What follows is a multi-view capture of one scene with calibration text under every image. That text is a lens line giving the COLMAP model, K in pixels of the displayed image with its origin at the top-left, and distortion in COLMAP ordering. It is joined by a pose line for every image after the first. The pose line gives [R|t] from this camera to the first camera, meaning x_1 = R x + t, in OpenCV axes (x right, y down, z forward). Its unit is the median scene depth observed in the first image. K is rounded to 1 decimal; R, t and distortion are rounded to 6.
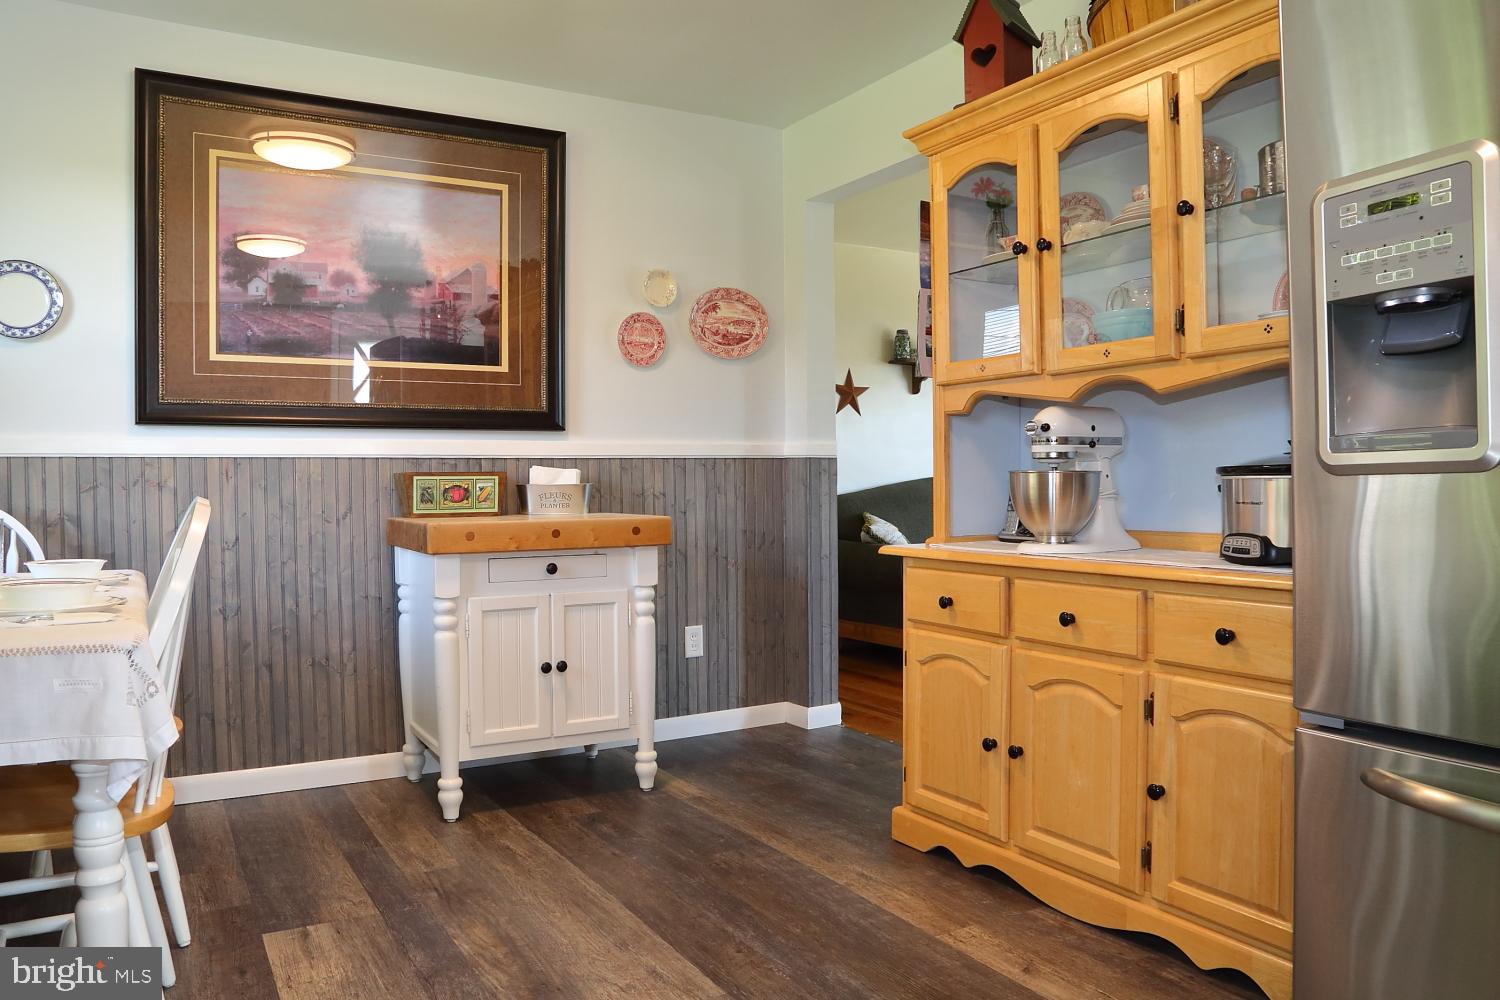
lens RADIAL K [[1015.8, 0, 750.0], [0, 1015.8, 500.0], [0, 0, 1]] dist [-0.054135, 0.006641]
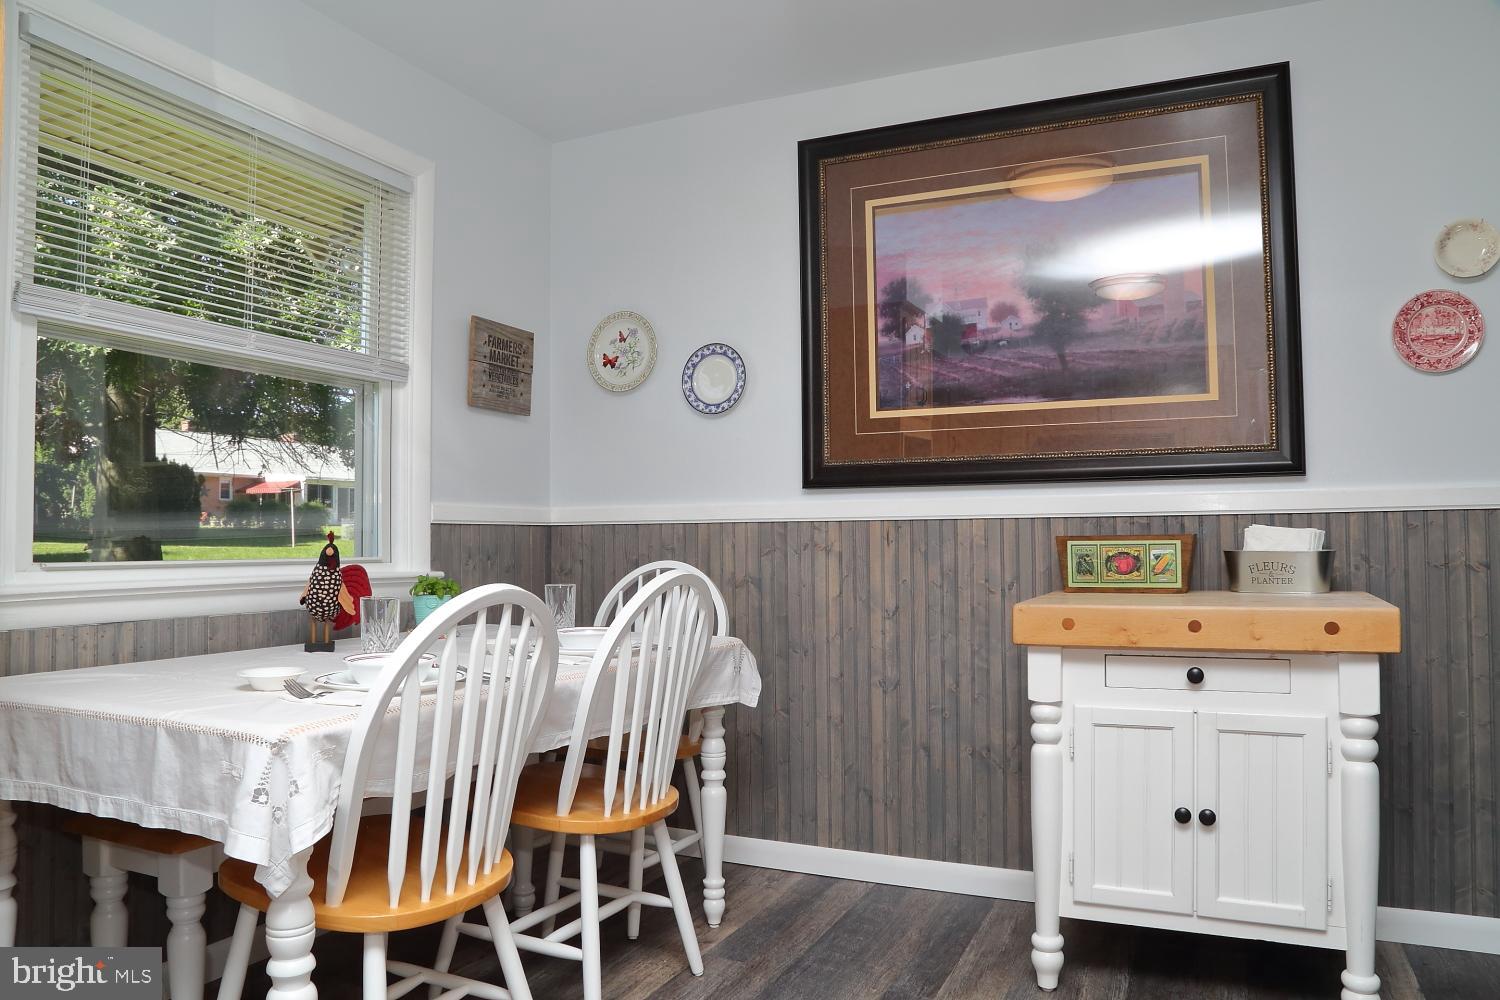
lens RADIAL K [[1021.0, 0, 749.9], [0, 1021.0, 510.7], [0, 0, 1]] dist [-0.123178, 0.064104]
pose [[0.593231, -0.018180, -0.804827, 0.166724], [-0.011073, 0.999466, -0.030739, -0.020202], [0.804956, 0.027147, 0.592713, 0.324444]]
